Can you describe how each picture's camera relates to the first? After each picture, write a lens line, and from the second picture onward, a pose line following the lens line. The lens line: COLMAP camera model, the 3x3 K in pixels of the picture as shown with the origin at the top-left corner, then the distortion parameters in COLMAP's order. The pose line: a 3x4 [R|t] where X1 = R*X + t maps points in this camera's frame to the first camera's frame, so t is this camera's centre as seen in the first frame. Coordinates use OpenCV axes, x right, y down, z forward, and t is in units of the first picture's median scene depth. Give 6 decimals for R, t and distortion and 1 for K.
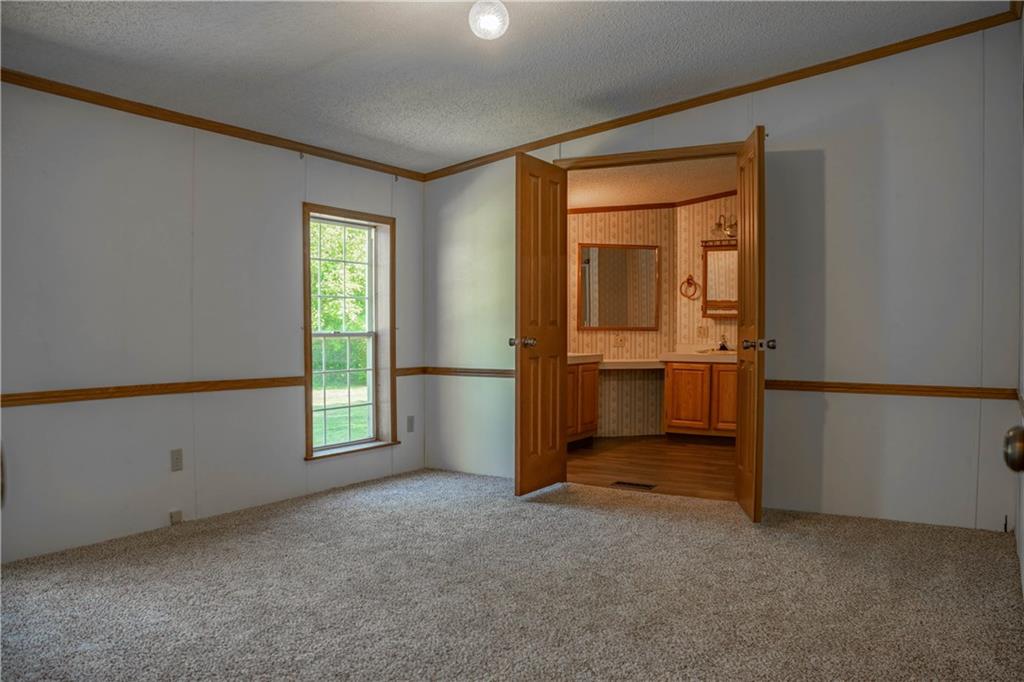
lens RADIAL K [[803.9, 0, 511.3], [0, 803.9, 354.4], [0, 0, 1]] dist [-0.170938, 0.120783]
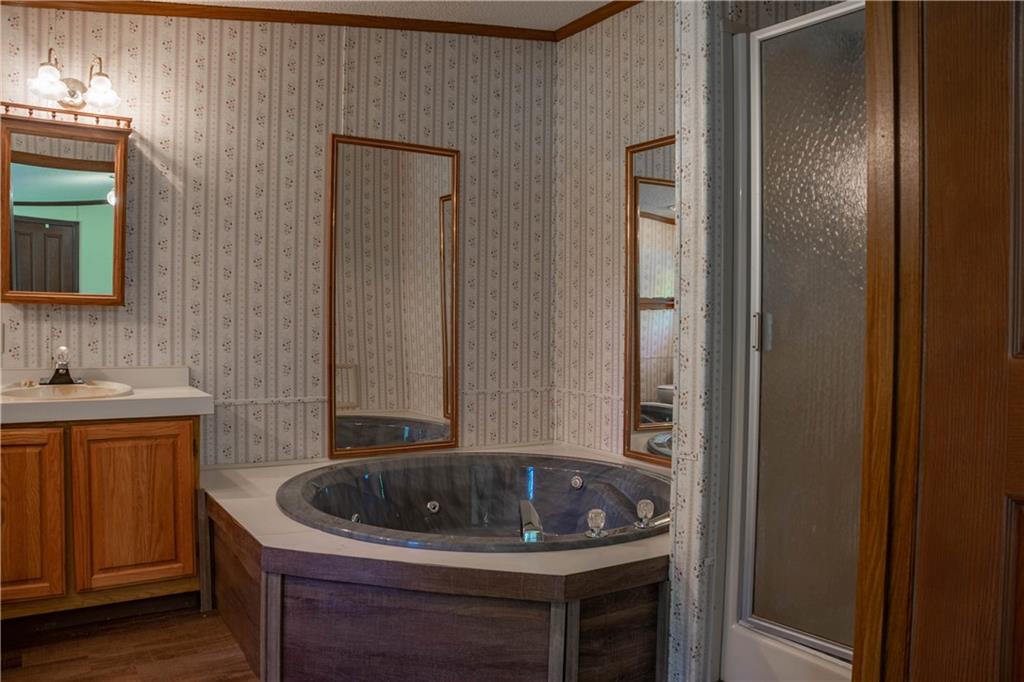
lens RADIAL K [[787.4, 0, 541.1], [0, 787.4, 355.4], [0, 0, 1]] dist [-0.163200, 0.094993]
pose [[0.416269, -0.031743, 0.908687, 0.022572], [0.017888, 0.999483, 0.026720, -0.024865], [-0.909066, 0.005132, 0.416621, 0.604284]]
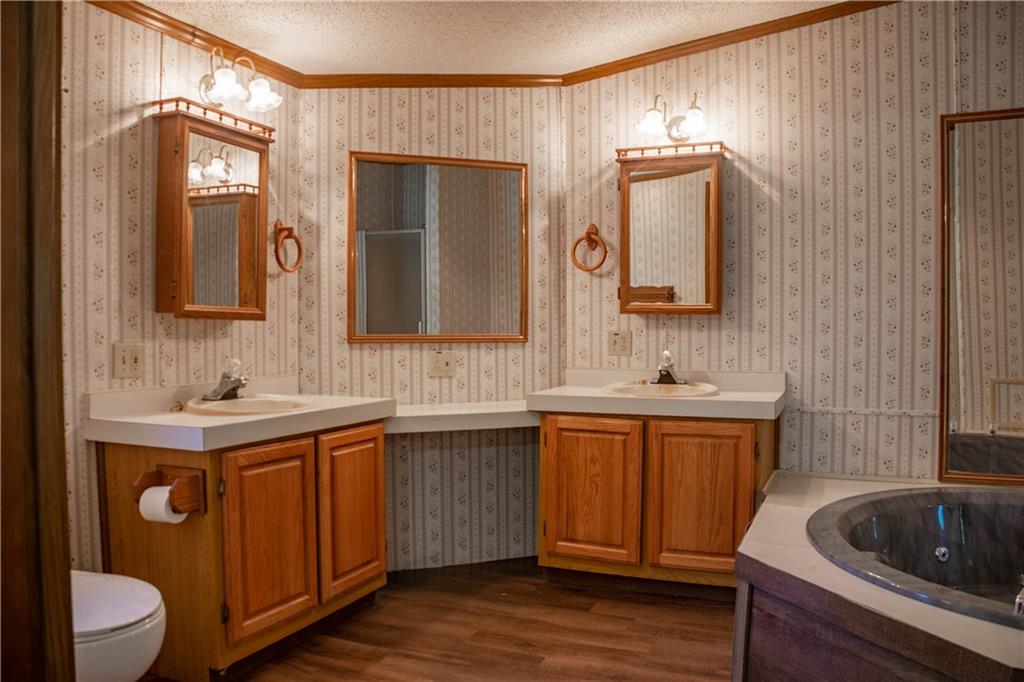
lens RADIAL K [[803.9, 0, 511.3], [0, 803.9, 354.4], [0, 0, 1]] dist [-0.170938, 0.120783]
pose [[0.991051, -0.009724, 0.133127, 0.112650], [0.009662, 0.999953, 0.001112, -0.022984], [-0.133131, 0.000184, 0.991098, 0.536999]]
